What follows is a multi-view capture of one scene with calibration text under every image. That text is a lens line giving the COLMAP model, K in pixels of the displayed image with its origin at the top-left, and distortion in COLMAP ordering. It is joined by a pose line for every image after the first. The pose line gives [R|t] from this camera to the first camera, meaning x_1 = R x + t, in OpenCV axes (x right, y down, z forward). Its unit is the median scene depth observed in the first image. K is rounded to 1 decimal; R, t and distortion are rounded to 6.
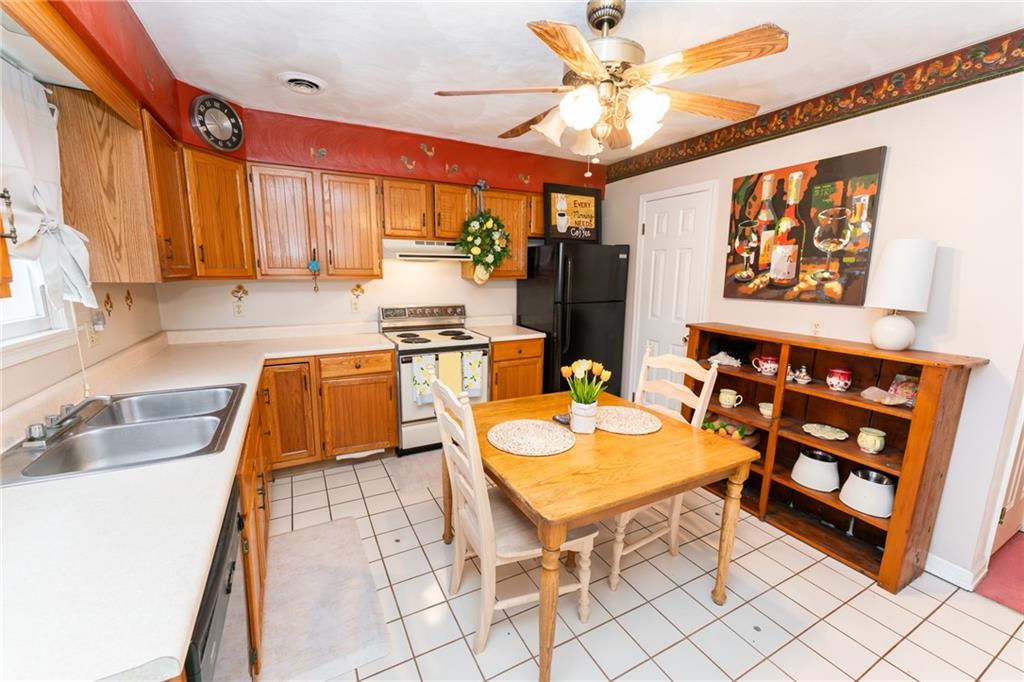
lens RADIAL K [[406.6, 0, 513.9], [0, 406.6, 344.3], [0, 0, 1]] dist [-0.012488, -0.000218]
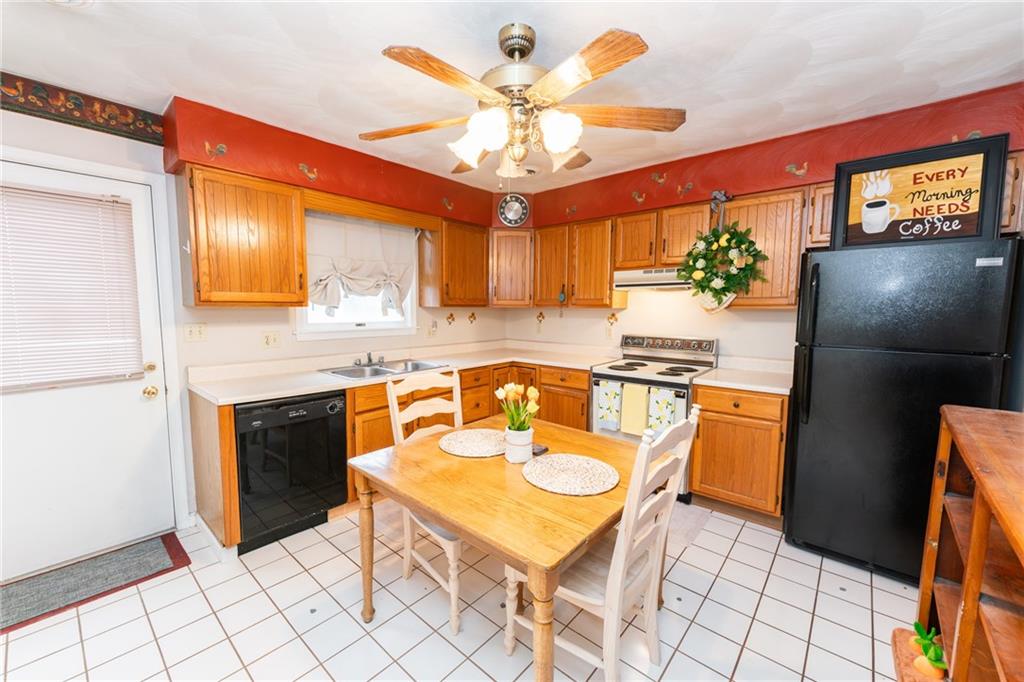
lens RADIAL K [[406.6, 0, 514.6], [0, 406.6, 341.9], [0, 0, 1]] dist [-0.012488, -0.000218]
pose [[0.352653, 0.071396, -0.933026, 0.570963], [-0.164014, 0.986366, 0.013486, -0.040423], [0.921268, 0.148273, 0.359555, 0.357974]]
